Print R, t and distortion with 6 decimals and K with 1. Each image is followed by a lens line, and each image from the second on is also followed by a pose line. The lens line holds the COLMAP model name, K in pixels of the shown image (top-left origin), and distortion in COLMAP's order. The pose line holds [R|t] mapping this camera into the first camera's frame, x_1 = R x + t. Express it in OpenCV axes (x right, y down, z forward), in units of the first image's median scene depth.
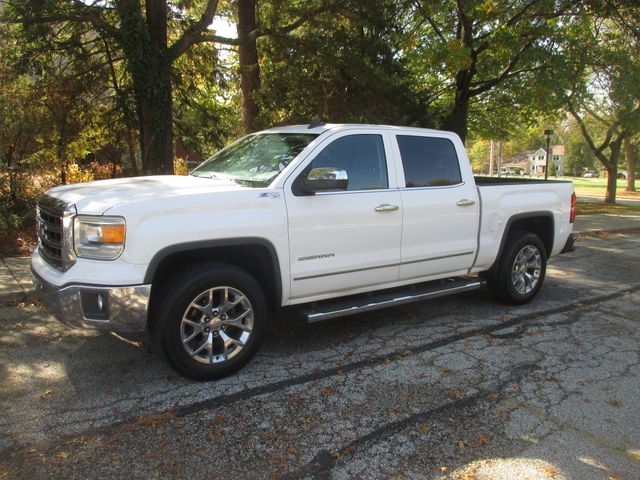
lens RADIAL K [[527.2, 0, 319.7], [0, 527.2, 240.7], [0, 0, 1]] dist [-0.041545, 0.003976]
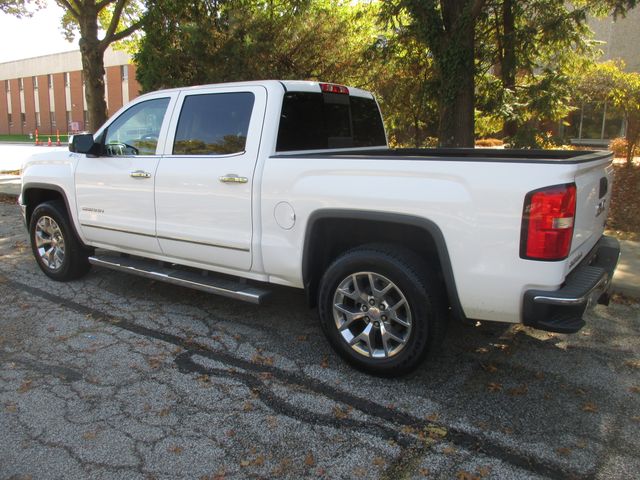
lens RADIAL K [[527.2, 0, 318.7], [0, 527.2, 238.2], [0, 0, 1]] dist [-0.041545, 0.003976]
pose [[0.328318, 0.170451, -0.929061, 1.174369], [-0.133247, 0.982105, 0.133095, -0.121504], [0.935121, 0.080097, 0.345155, 1.001739]]
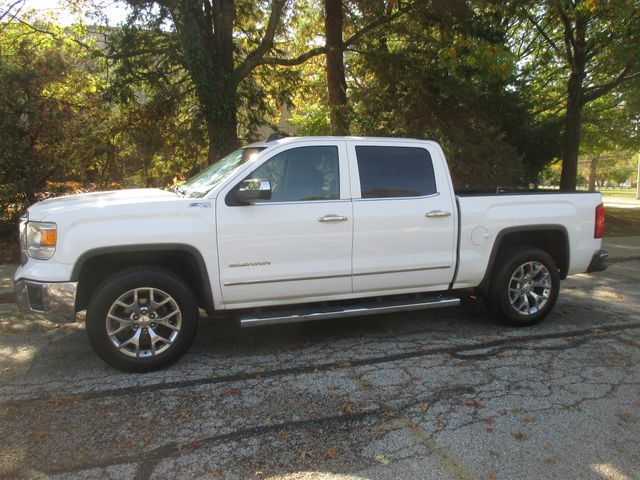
lens RADIAL K [[527.2, 0, 319.4], [0, 527.2, 241.8], [0, 0, 1]] dist [-0.041545, 0.003976]
pose [[0.964490, 0.017301, -0.263551, 0.374120], [-0.024617, 0.999397, -0.024483, 0.007747], [0.262969, 0.030101, 0.964335, 0.026977]]
